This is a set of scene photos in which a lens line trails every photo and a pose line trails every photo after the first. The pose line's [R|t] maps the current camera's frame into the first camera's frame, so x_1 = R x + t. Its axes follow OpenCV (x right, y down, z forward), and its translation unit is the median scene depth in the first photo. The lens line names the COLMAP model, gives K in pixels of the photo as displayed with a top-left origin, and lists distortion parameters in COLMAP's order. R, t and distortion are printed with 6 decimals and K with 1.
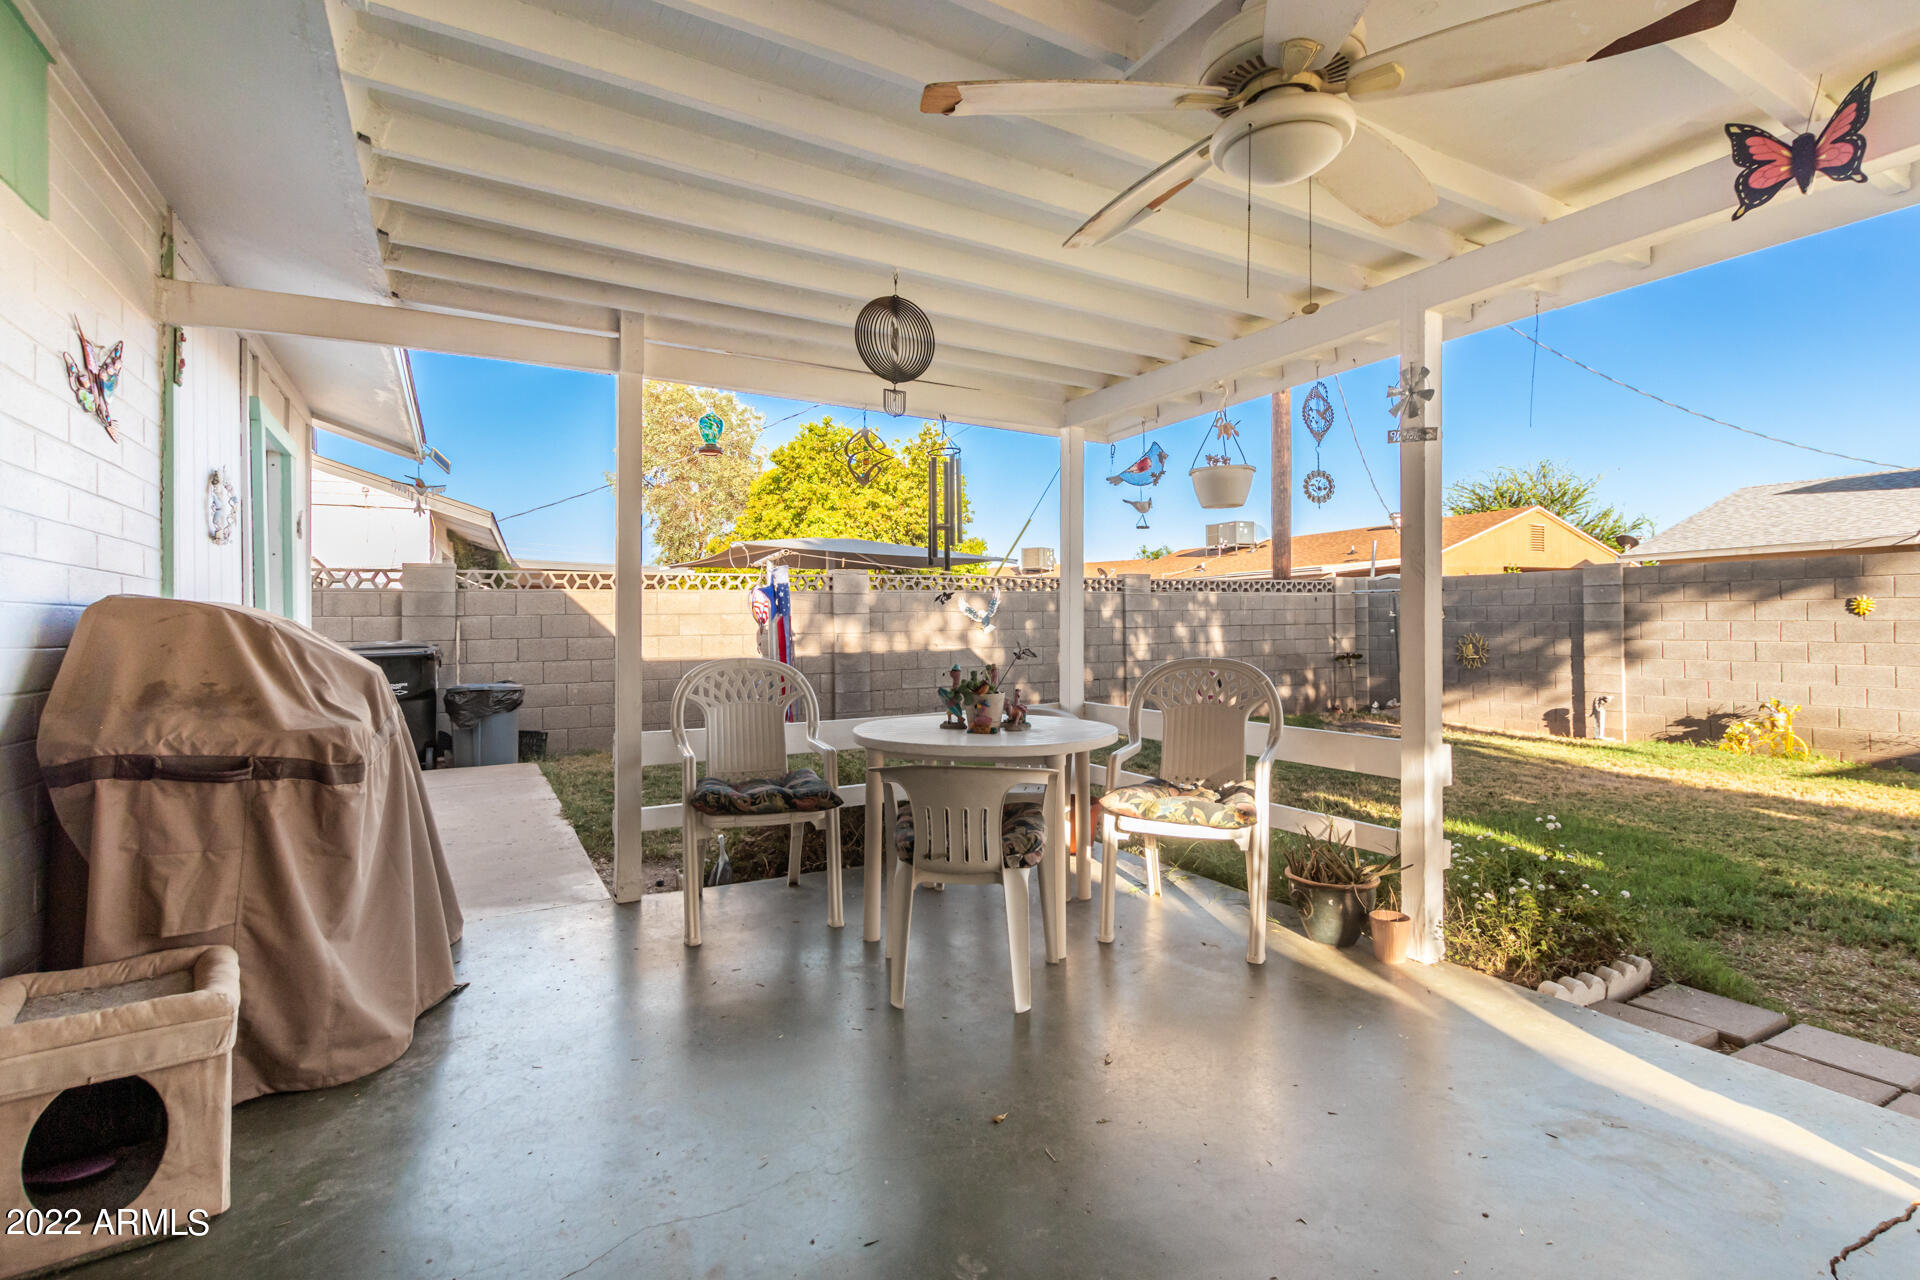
lens RADIAL K [[879.2, 0, 962.3], [0, 879.2, 631.5], [0, 0, 1]] dist [-0.000513, -0.000125]
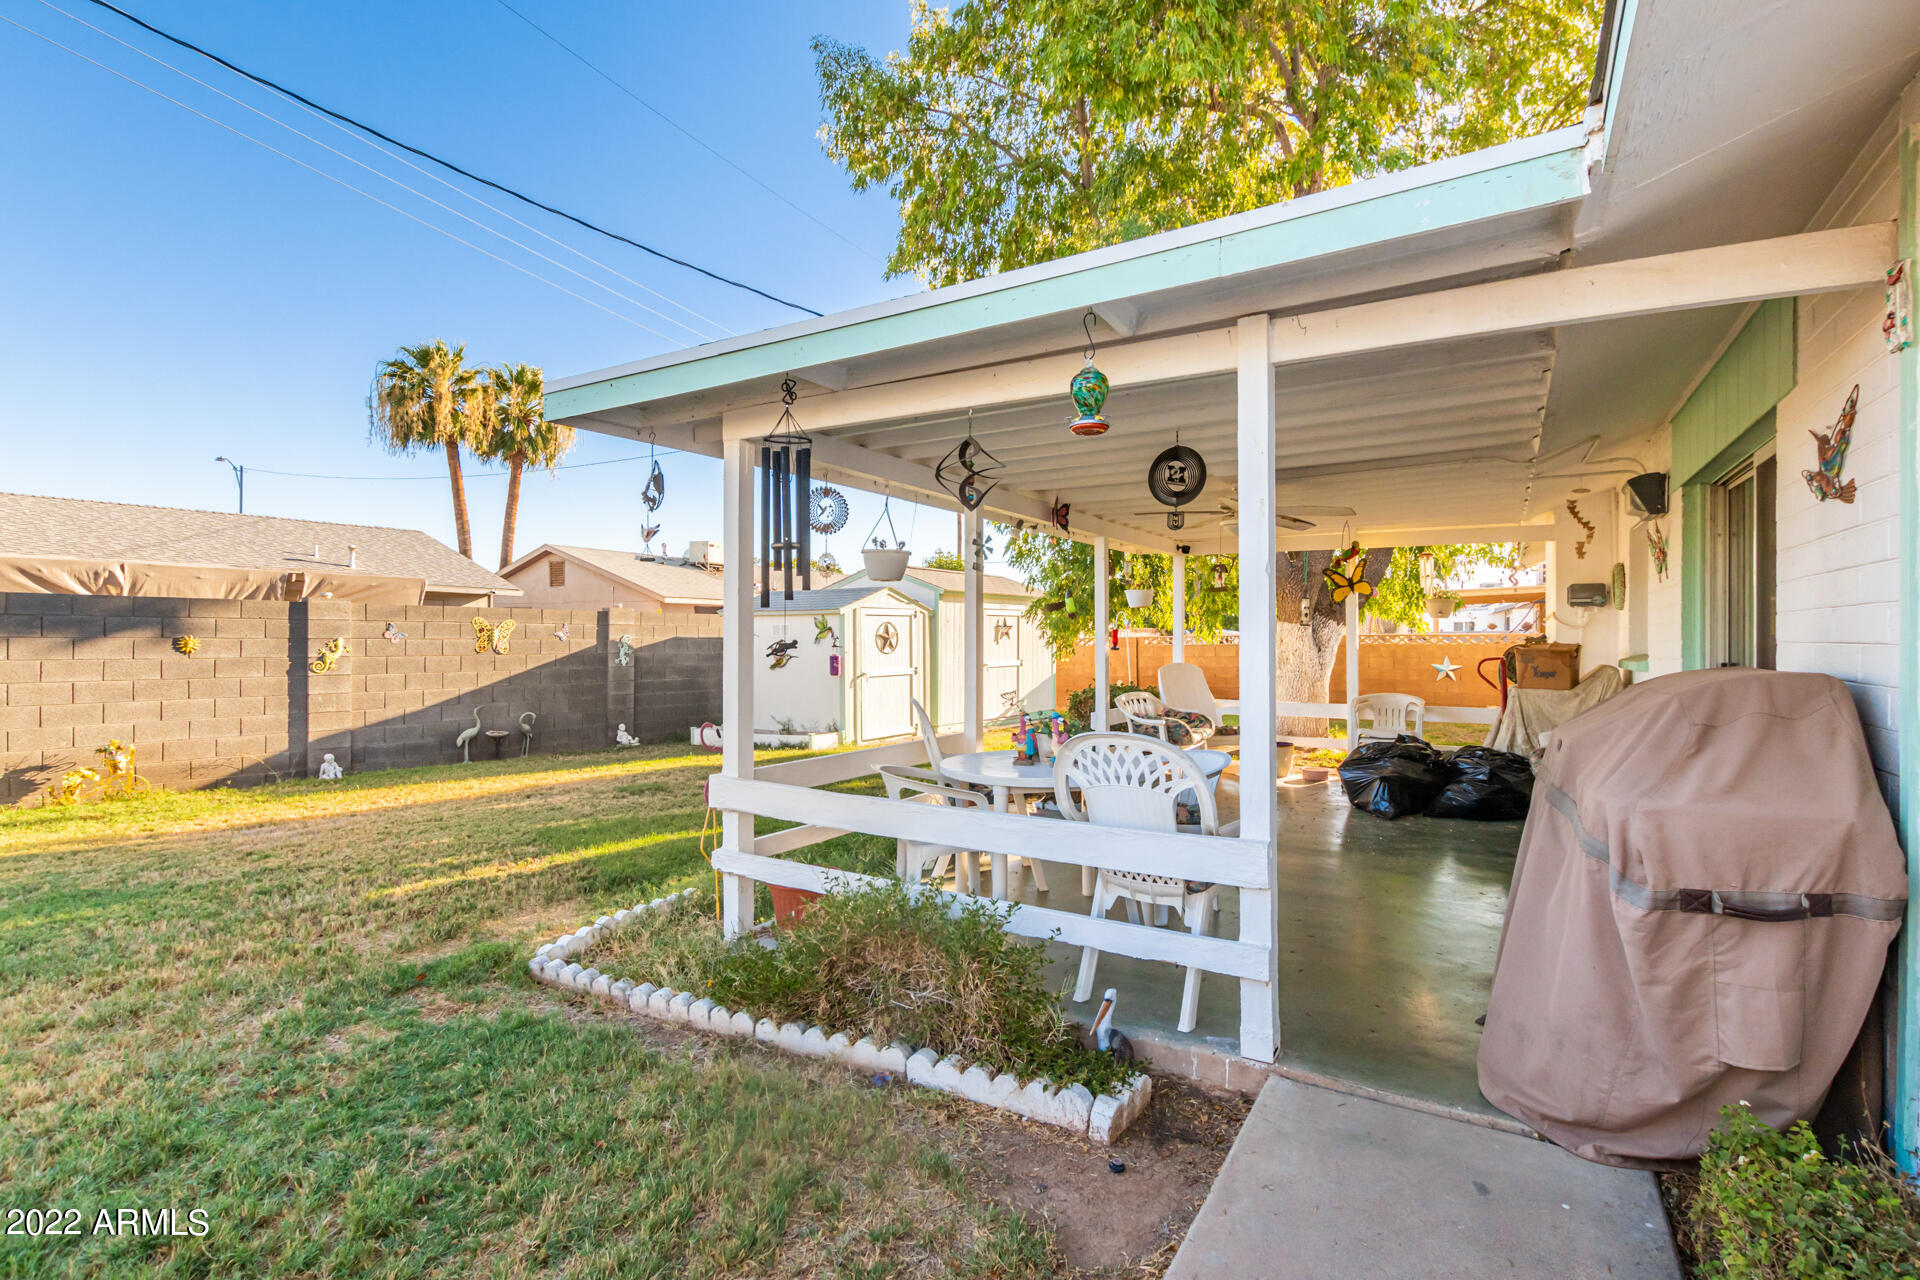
lens RADIAL K [[879.2, 0, 962.0], [0, 879.2, 641.8], [0, 0, 1]] dist [-0.000513, -0.000125]
pose [[-0.477820, 0.004558, 0.878446, -0.393684], [0.011265, 0.999936, 0.000939, -0.024172], [-0.878386, 0.010344, -0.477841, 0.688981]]
